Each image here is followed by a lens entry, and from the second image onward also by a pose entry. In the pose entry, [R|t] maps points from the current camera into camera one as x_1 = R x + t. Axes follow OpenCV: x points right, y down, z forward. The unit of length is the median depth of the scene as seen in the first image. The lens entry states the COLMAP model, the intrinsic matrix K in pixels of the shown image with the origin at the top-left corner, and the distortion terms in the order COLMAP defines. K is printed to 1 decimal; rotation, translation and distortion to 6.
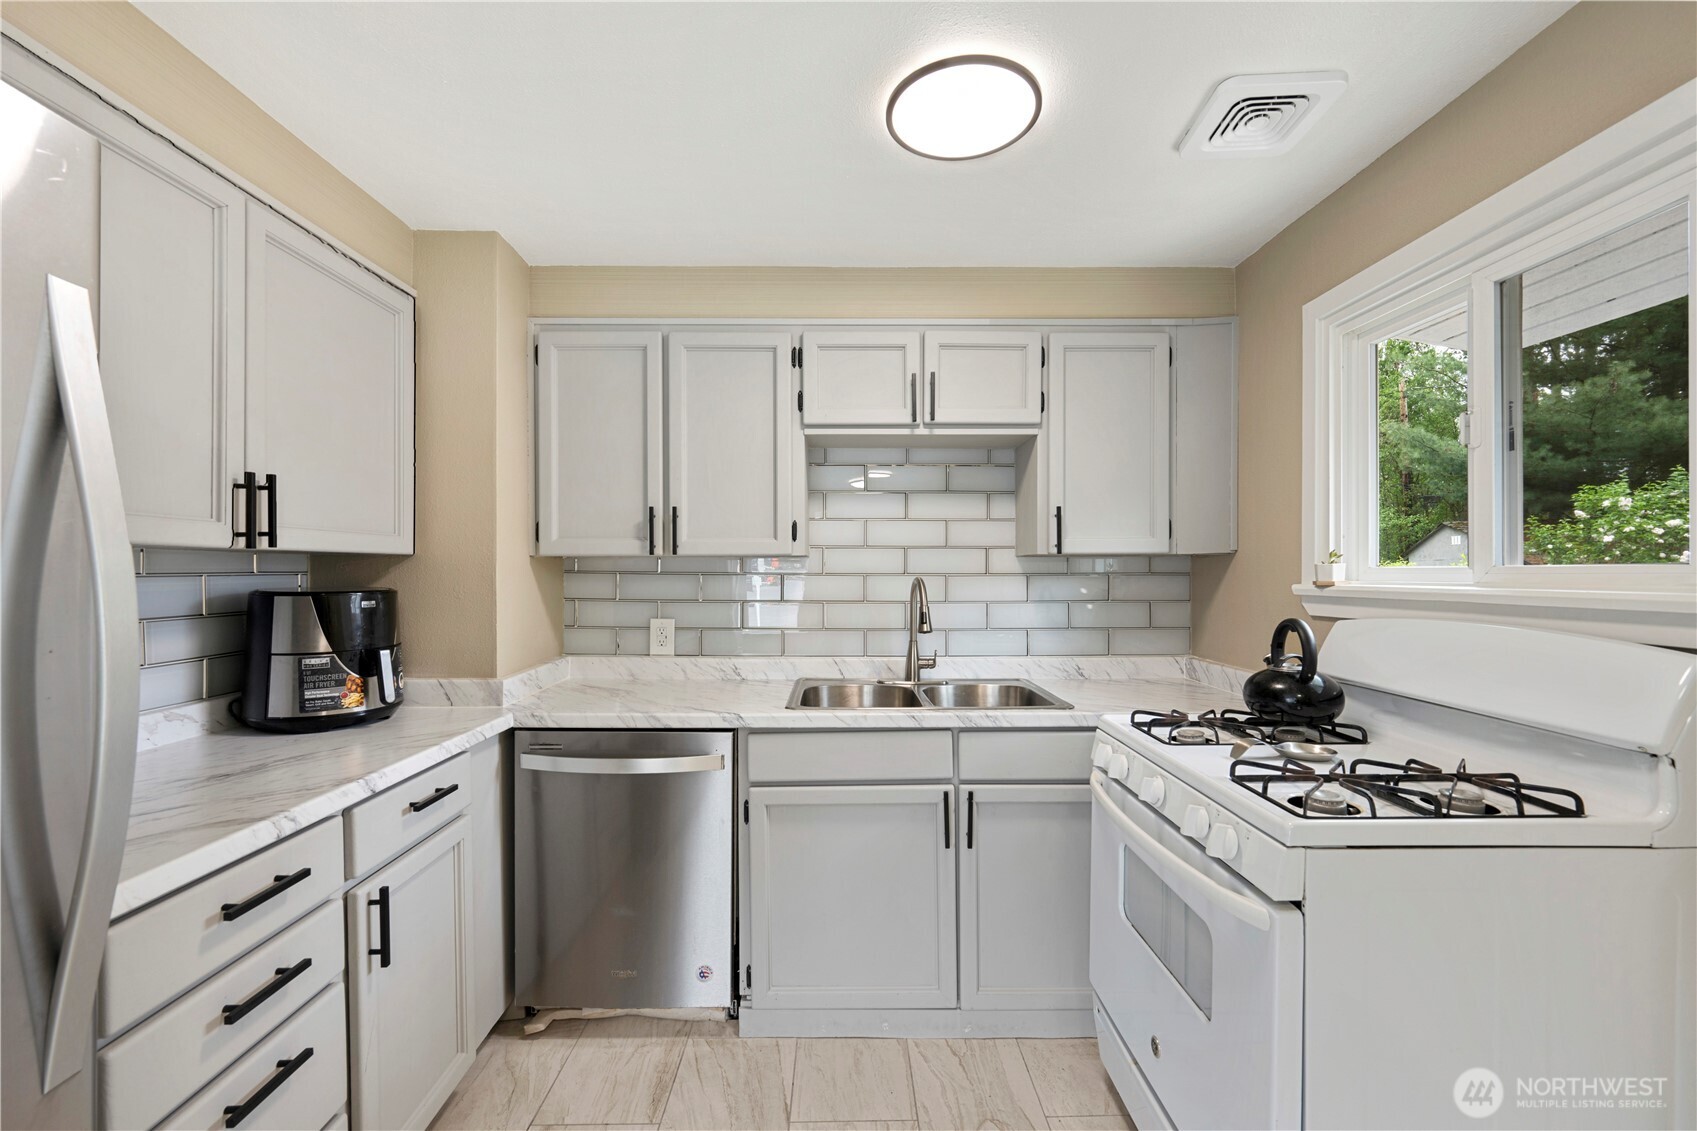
lens RADIAL K [[701.1, 0, 854.9], [0, 701.1, 575.1], [0, 0, 1]] dist [-0.003274, 0.000706]
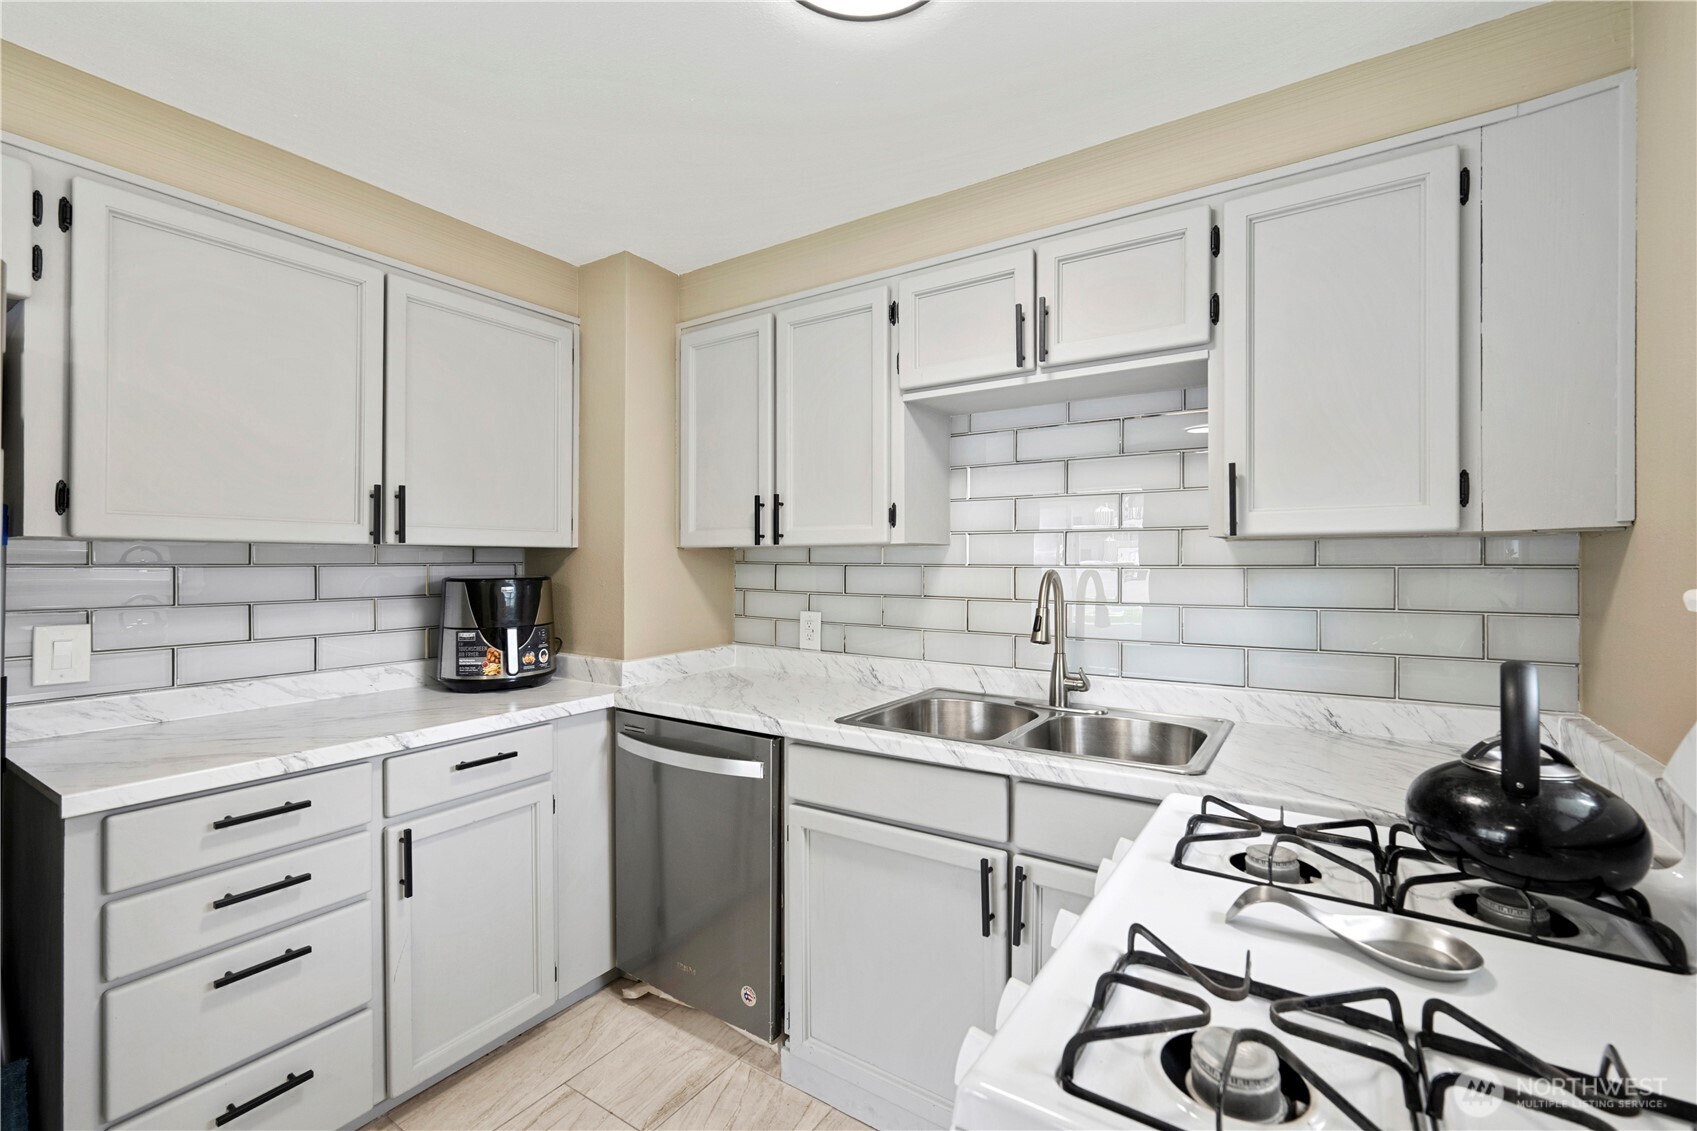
lens RADIAL K [[721.5, 0, 862.3], [0, 721.5, 561.3], [0, 0, 1]] dist [-0.004616, 0.000669]
pose [[0.828278, -0.000105, -0.560317, 0.433252], [-0.003400, 0.999981, -0.005214, -0.001716], [0.560306, 0.006224, 0.828262, 0.284414]]
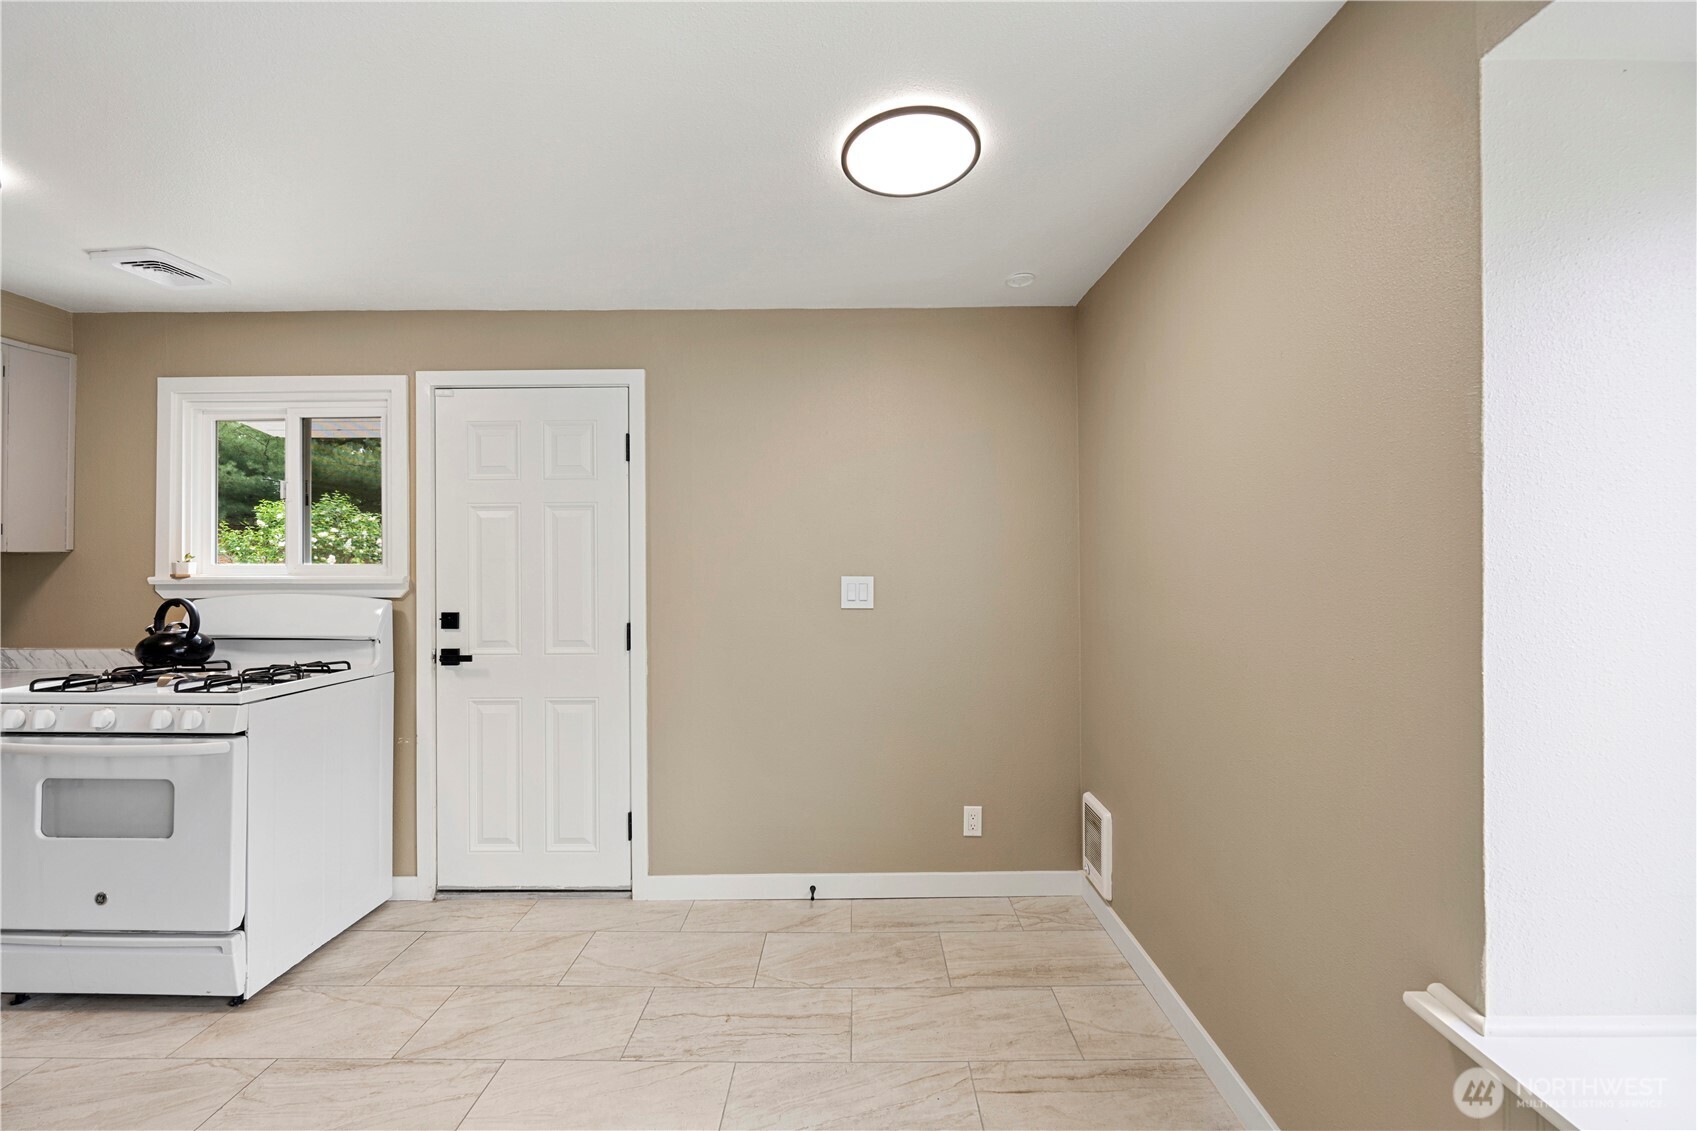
lens RADIAL K [[669.1, 0, 847.3], [0, 669.1, 564.1], [0, 0, 1]] dist [-0.008605, 0.000711]
pose [[0.028374, 0.007113, 0.999572, -0.629389], [0.007334, 0.999946, -0.007324, 0.007641], [-0.999570, 0.007538, 0.028320, -0.403126]]
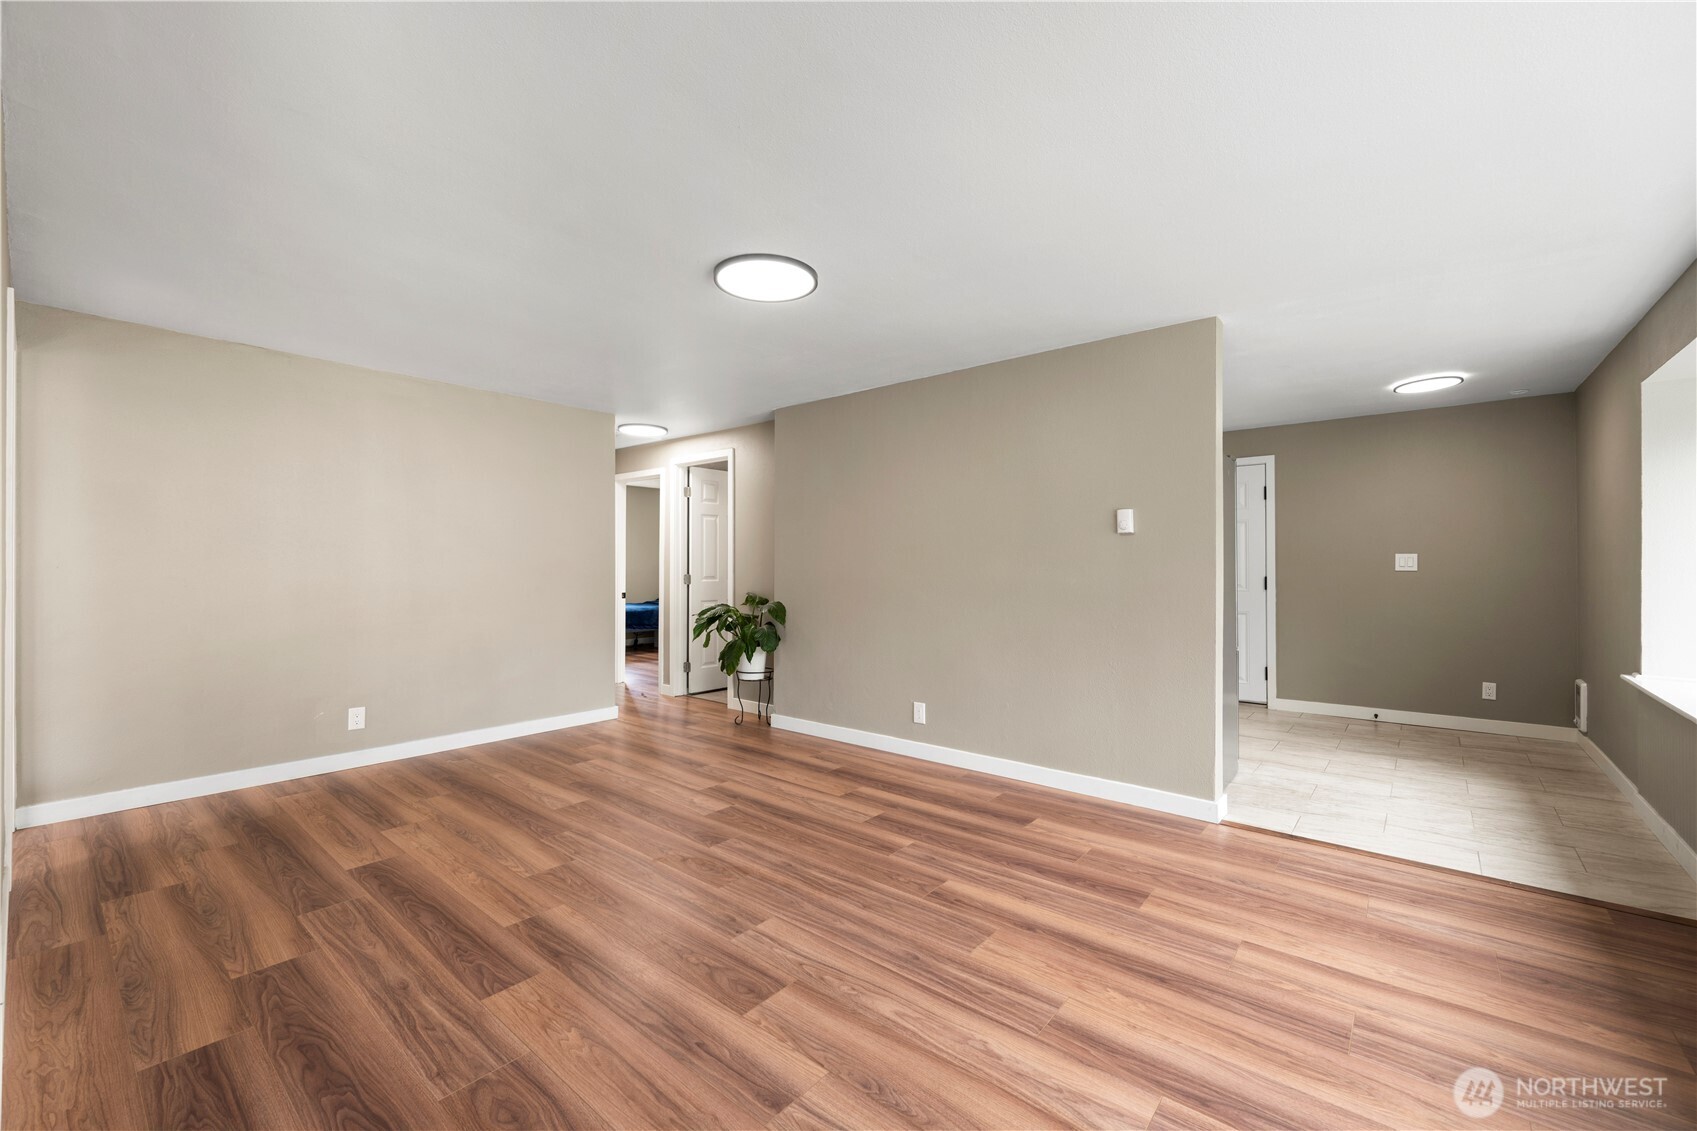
lens RADIAL K [[669.1, 0, 855.8], [0, 669.1, 559.5], [0, 0, 1]] dist [-0.008605, 0.000711]
pose [[0.669282, 0.006693, 0.742978, -2.536028], [0.002774, 0.999930, -0.011506, 0.068444], [-0.743003, 0.009762, 0.669217, -0.523211]]
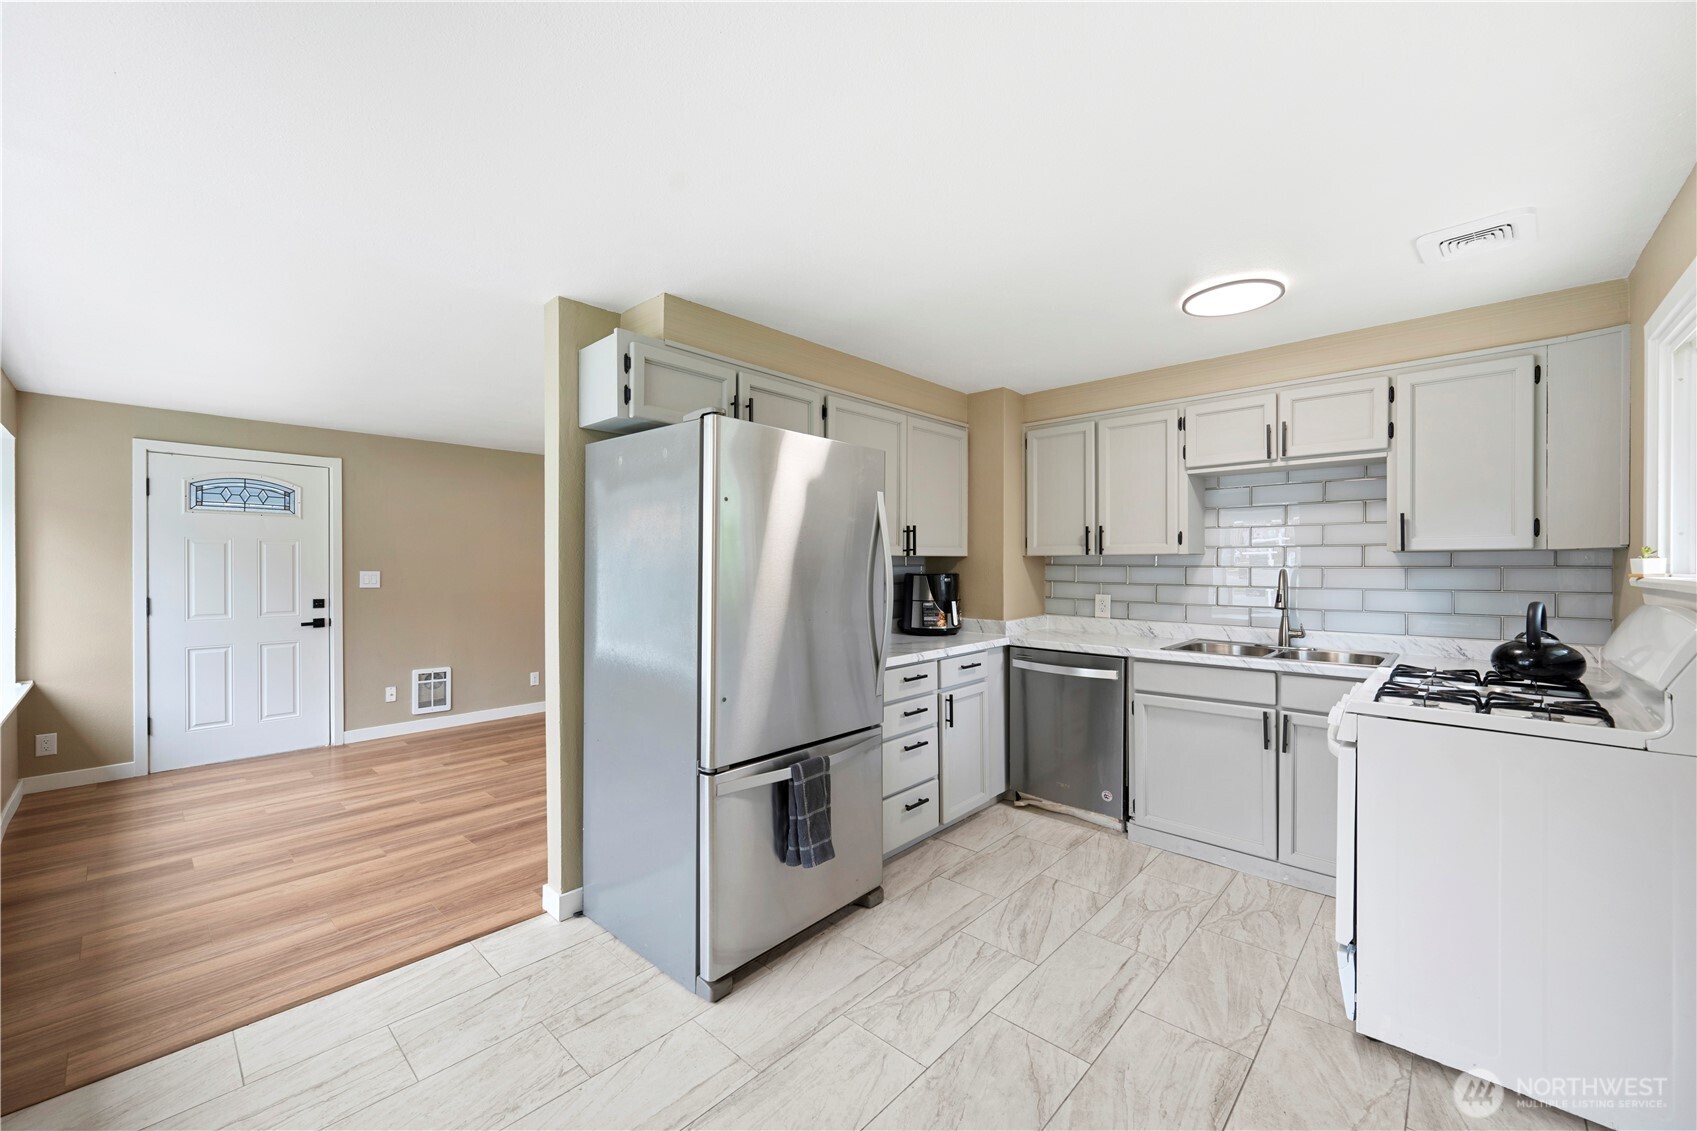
lens RADIAL K [[669.1, 0, 844.3], [0, 669.1, 567.1], [0, 0, 1]] dist [-0.008605, 0.000711]
pose [[0.716316, 0.002311, -0.697773, 0.461597], [-0.002671, 0.999996, 0.000570, 0.001063], [0.697771, 0.001456, 0.716319, -0.626267]]
